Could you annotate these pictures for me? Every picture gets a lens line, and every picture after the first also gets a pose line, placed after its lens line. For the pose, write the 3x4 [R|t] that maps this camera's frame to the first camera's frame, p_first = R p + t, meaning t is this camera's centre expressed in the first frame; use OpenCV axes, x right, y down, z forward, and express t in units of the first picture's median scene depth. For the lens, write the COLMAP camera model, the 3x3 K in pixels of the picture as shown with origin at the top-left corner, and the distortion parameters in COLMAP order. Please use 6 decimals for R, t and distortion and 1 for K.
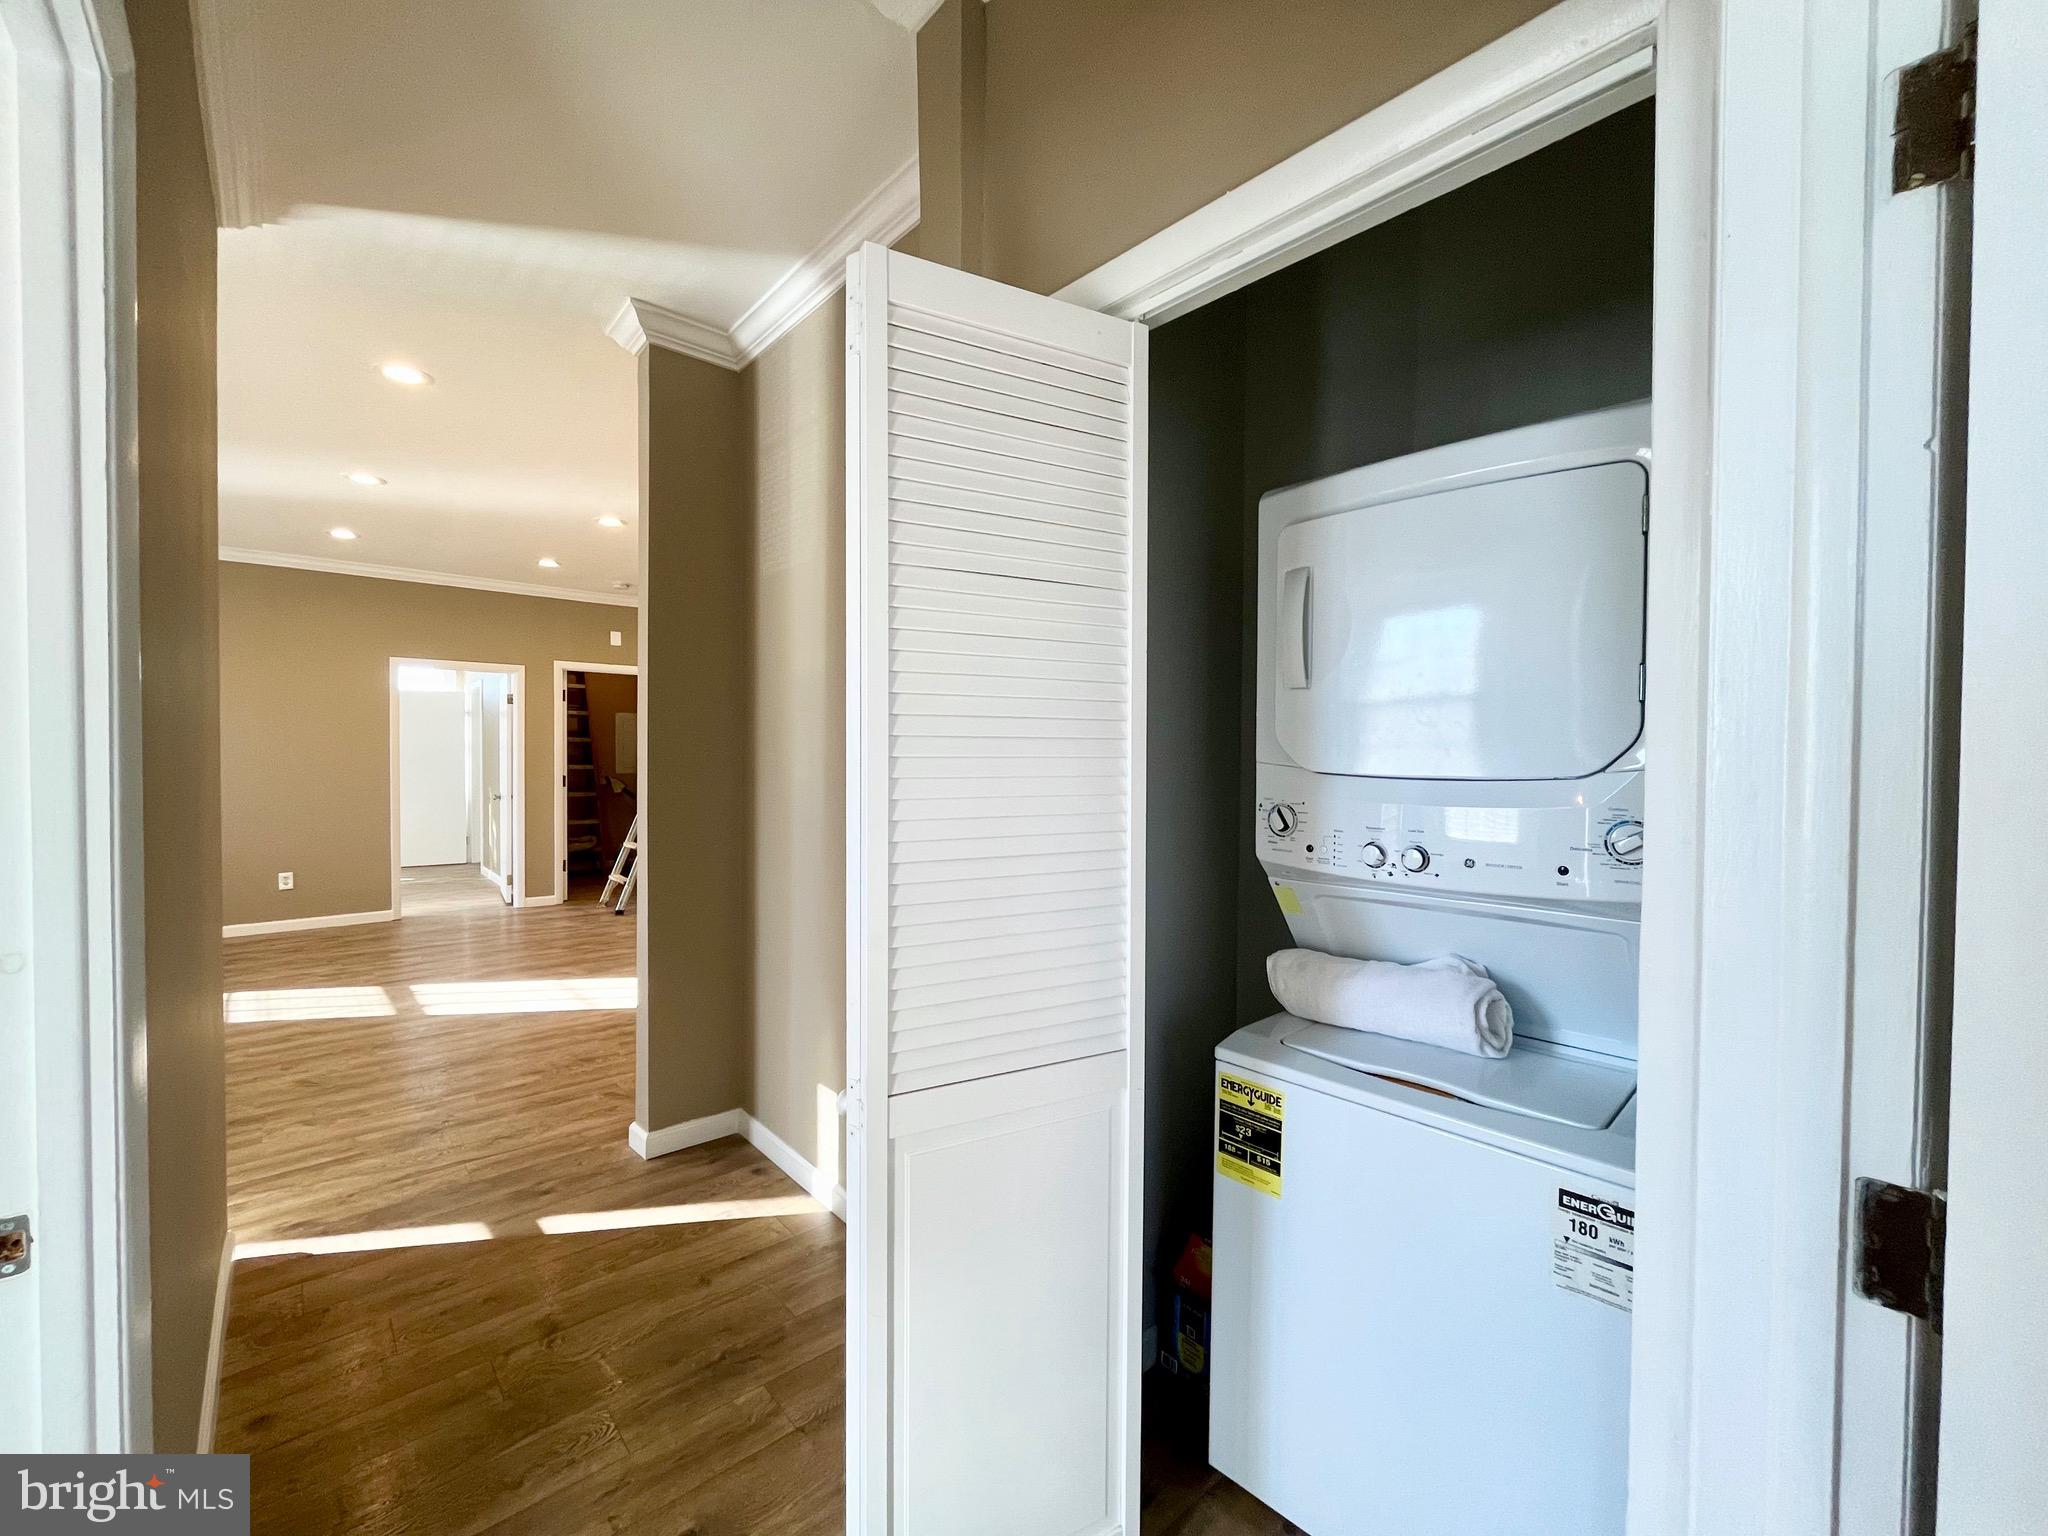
lens RADIAL K [[832.5, 0, 1019.4], [0, 832.5, 768.3], [0, 0, 1]] dist [-0.003501, 0.000037]
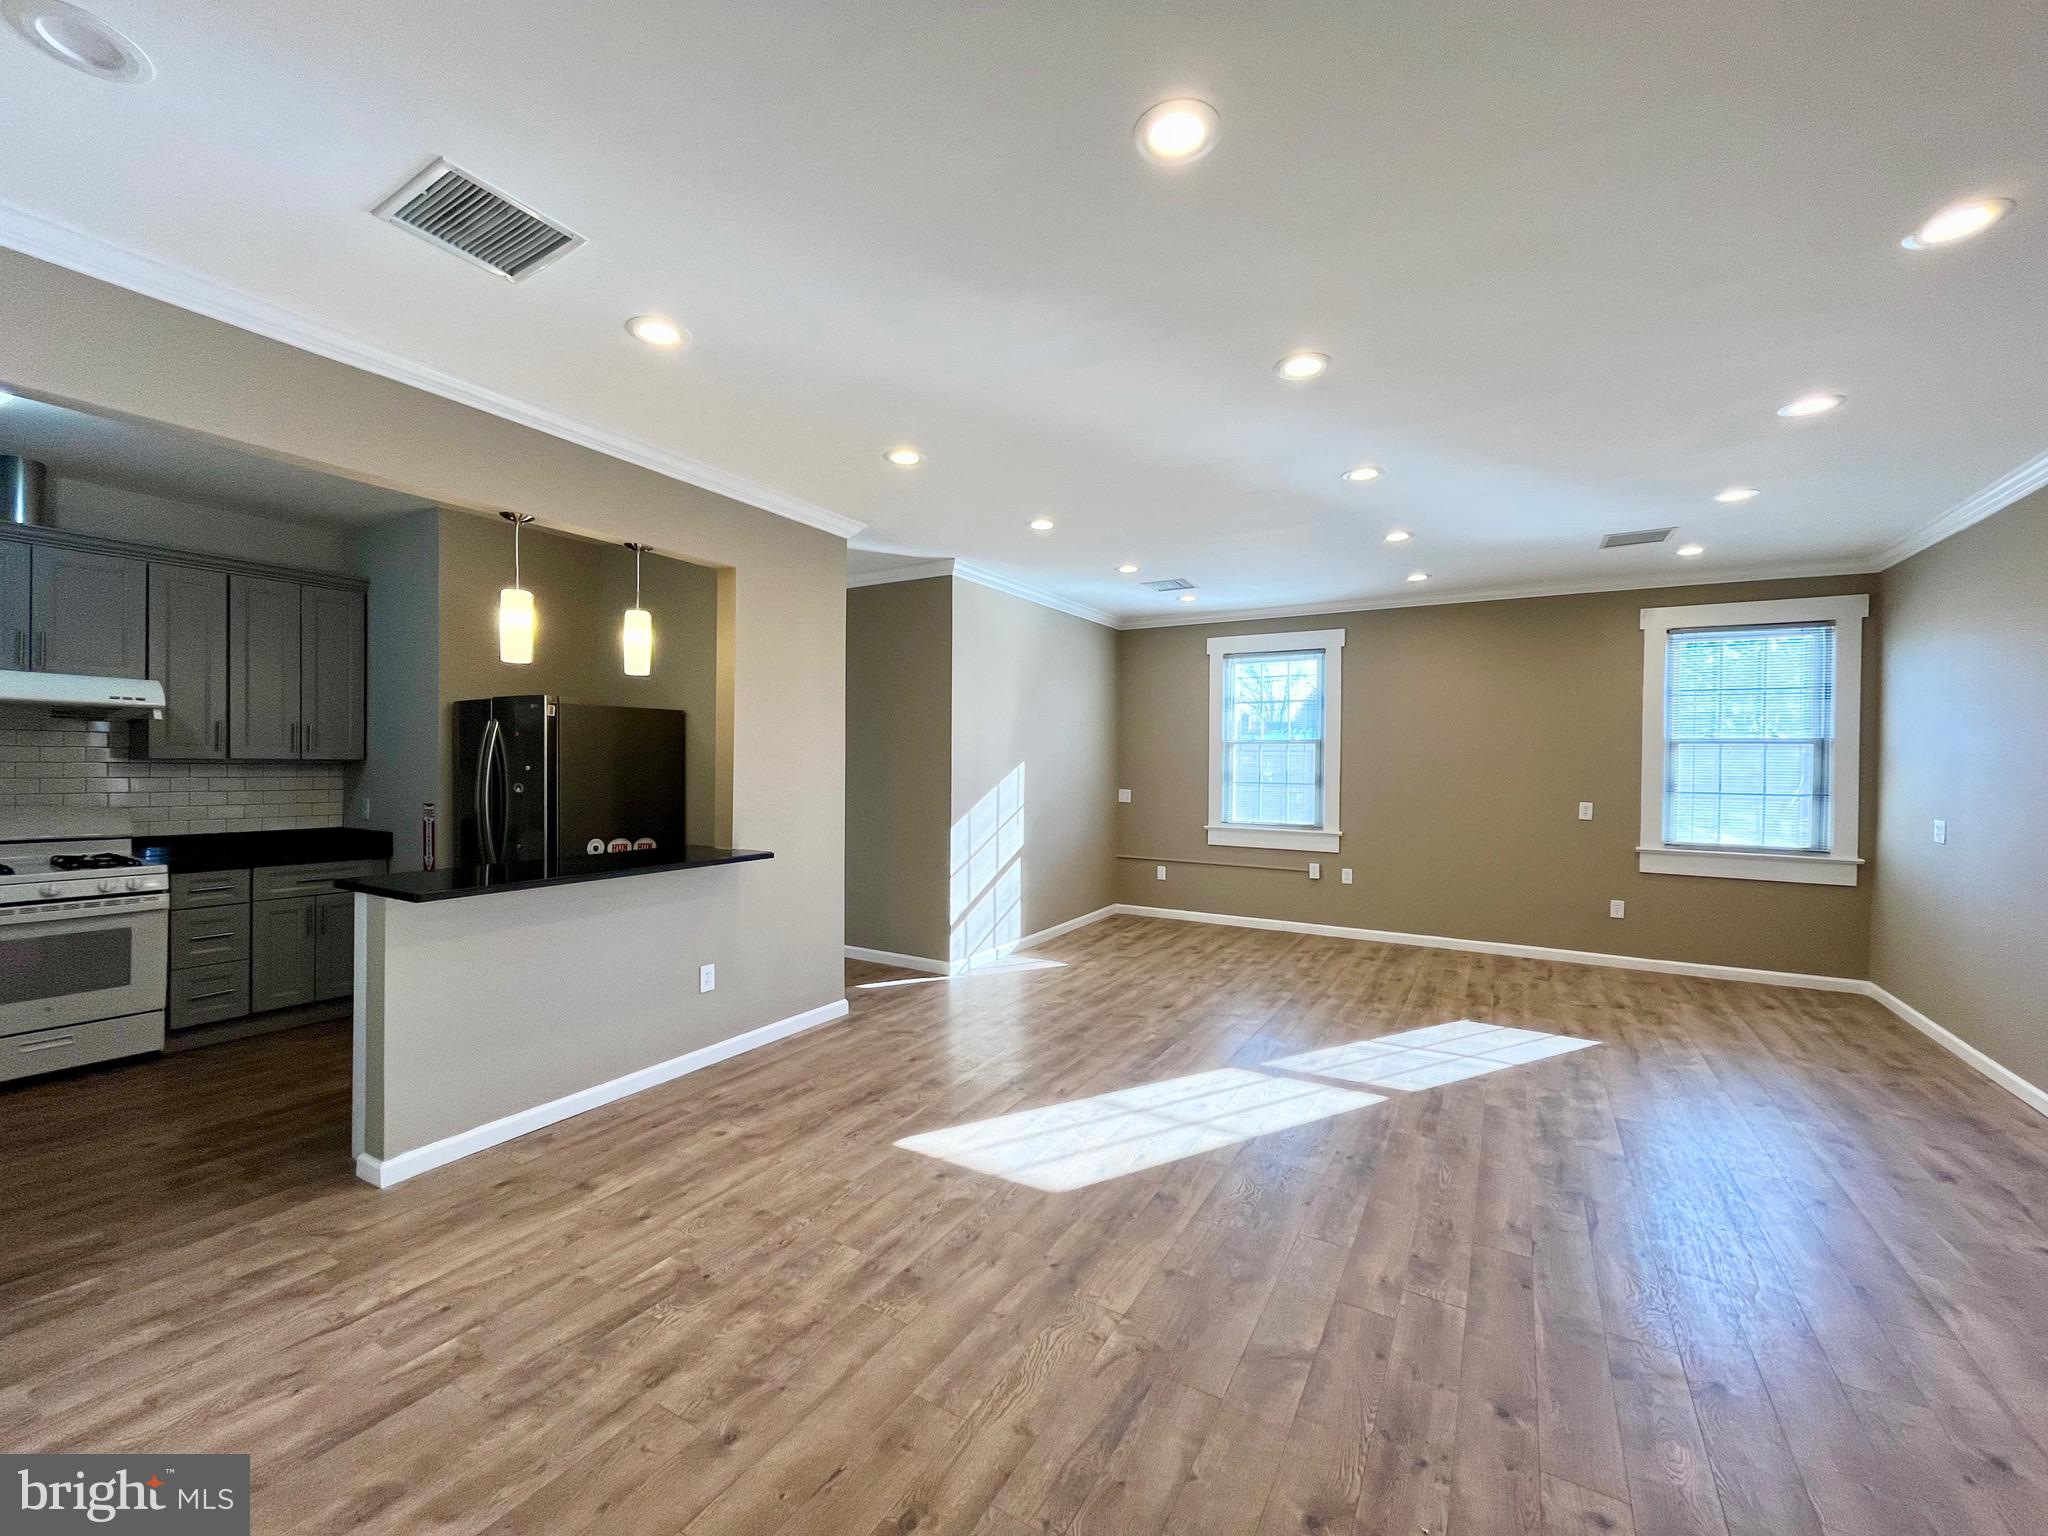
lens RADIAL K [[832.5, 0, 1019.4], [0, 832.5, 768.3], [0, 0, 1]] dist [-0.003501, 0.000037]
pose [[-0.953426, -0.014039, -0.301301, -0.229231], [-0.022459, 0.999447, 0.024501, -0.064076], [0.300790, 0.030127, -0.953214, 2.112322]]
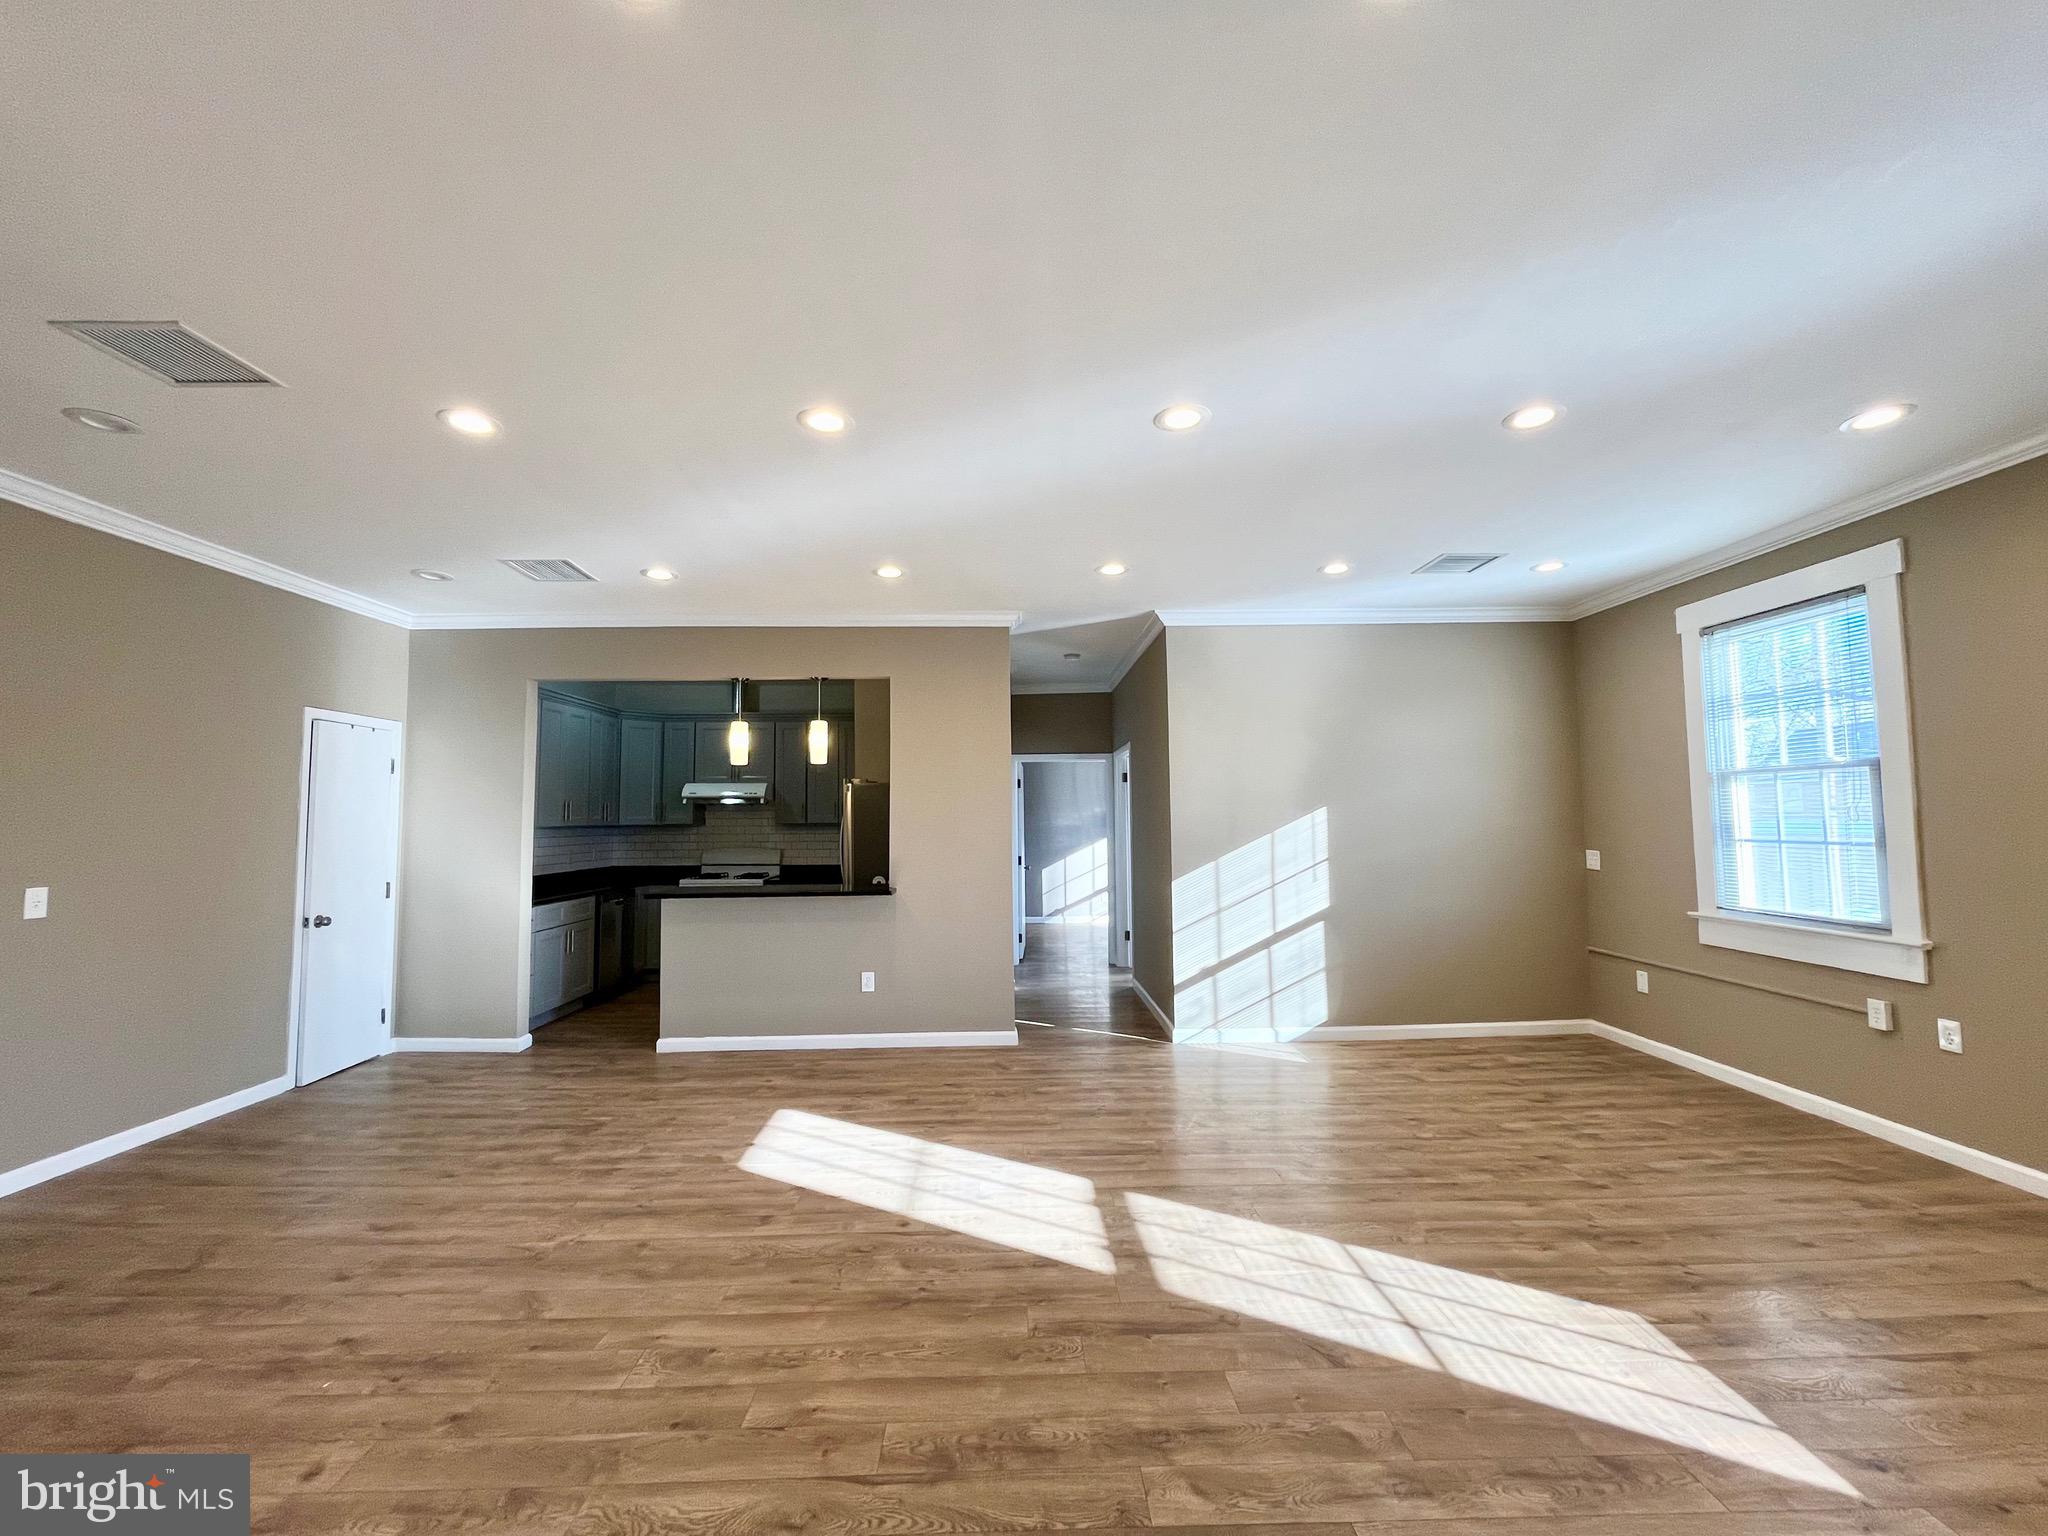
lens RADIAL K [[832.5, 0, 1019.4], [0, 832.5, 768.3], [0, 0, 1]] dist [-0.003501, 0.000037]
pose [[-0.757573, 0.041444, 0.651434, -1.345561], [0.018526, 0.998946, -0.042008, -0.064228], [-0.652488, -0.019756, -0.757542, 1.907638]]
